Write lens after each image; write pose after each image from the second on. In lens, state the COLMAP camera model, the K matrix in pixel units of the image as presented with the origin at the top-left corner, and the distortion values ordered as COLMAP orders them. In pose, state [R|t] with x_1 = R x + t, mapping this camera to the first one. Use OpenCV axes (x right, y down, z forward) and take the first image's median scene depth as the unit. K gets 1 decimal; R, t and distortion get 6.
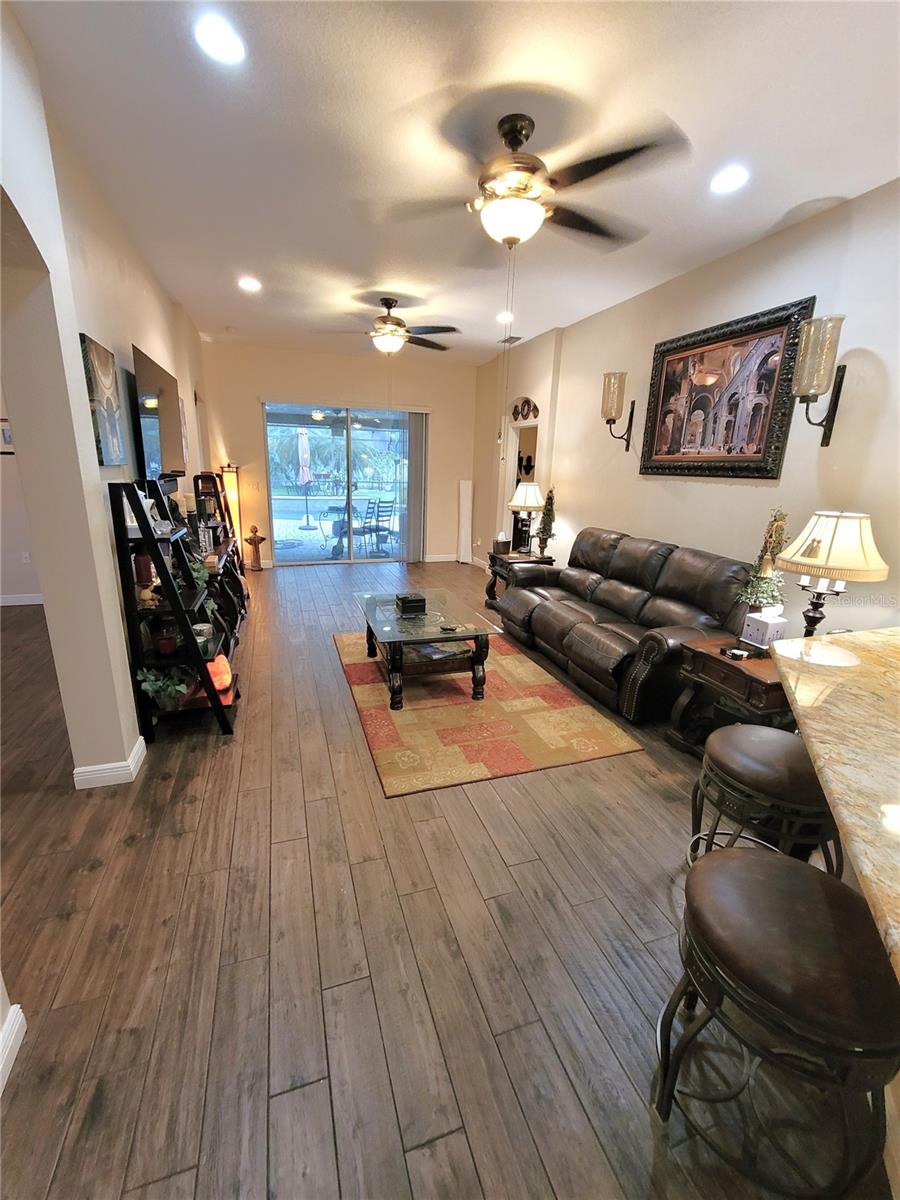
lens RADIAL K [[491.3, 0, 445.0], [0, 491.3, 600.0], [0, 0, 1]] dist [-0.012573, 0.006079]
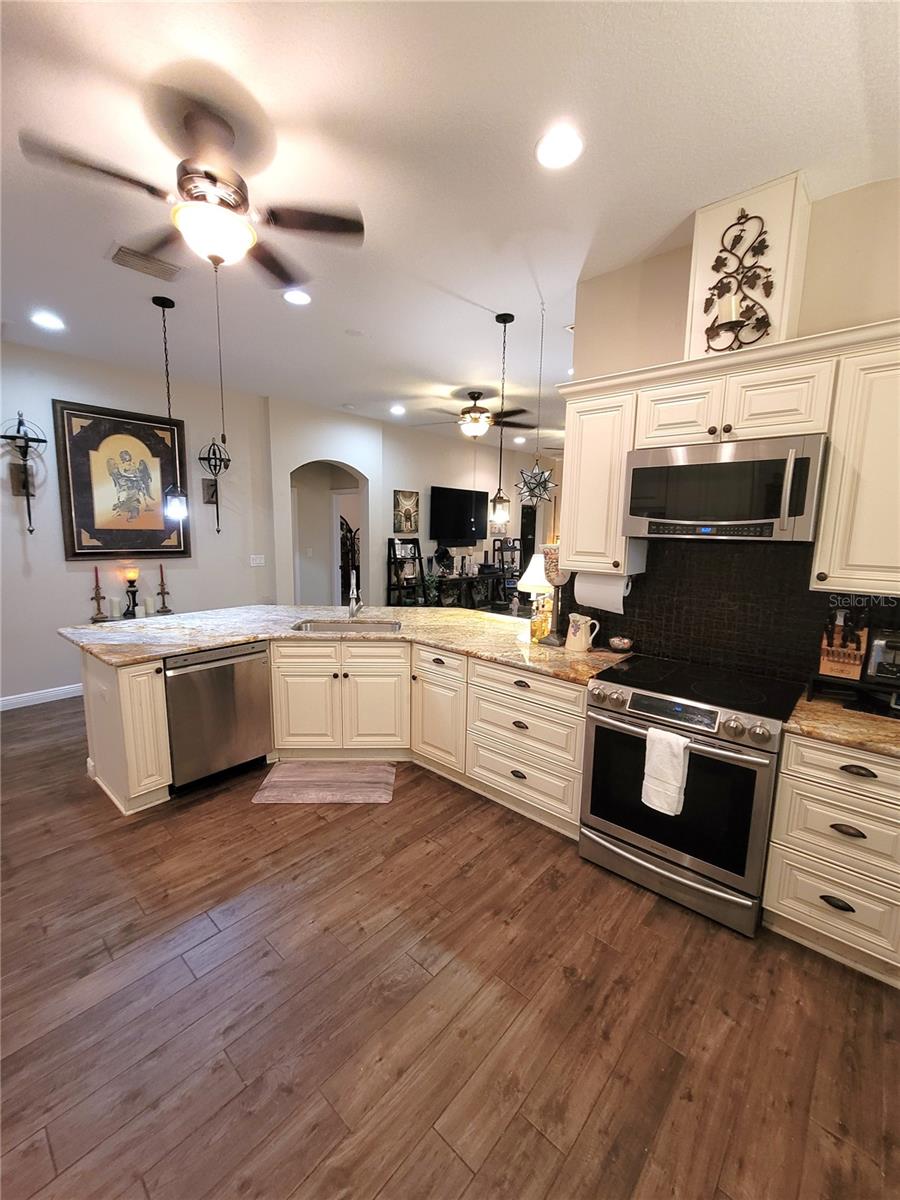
lens RADIAL K [[490.7, 0, 441.7], [0, 490.7, 599.7], [0, 0, 1]] dist [-0.006618, 0.000242]
pose [[0.483048, 0.109195, -0.868759, 1.485670], [-0.235015, 0.971955, -0.008507, 0.051685], [0.843465, 0.208280, 0.495163, -0.084206]]
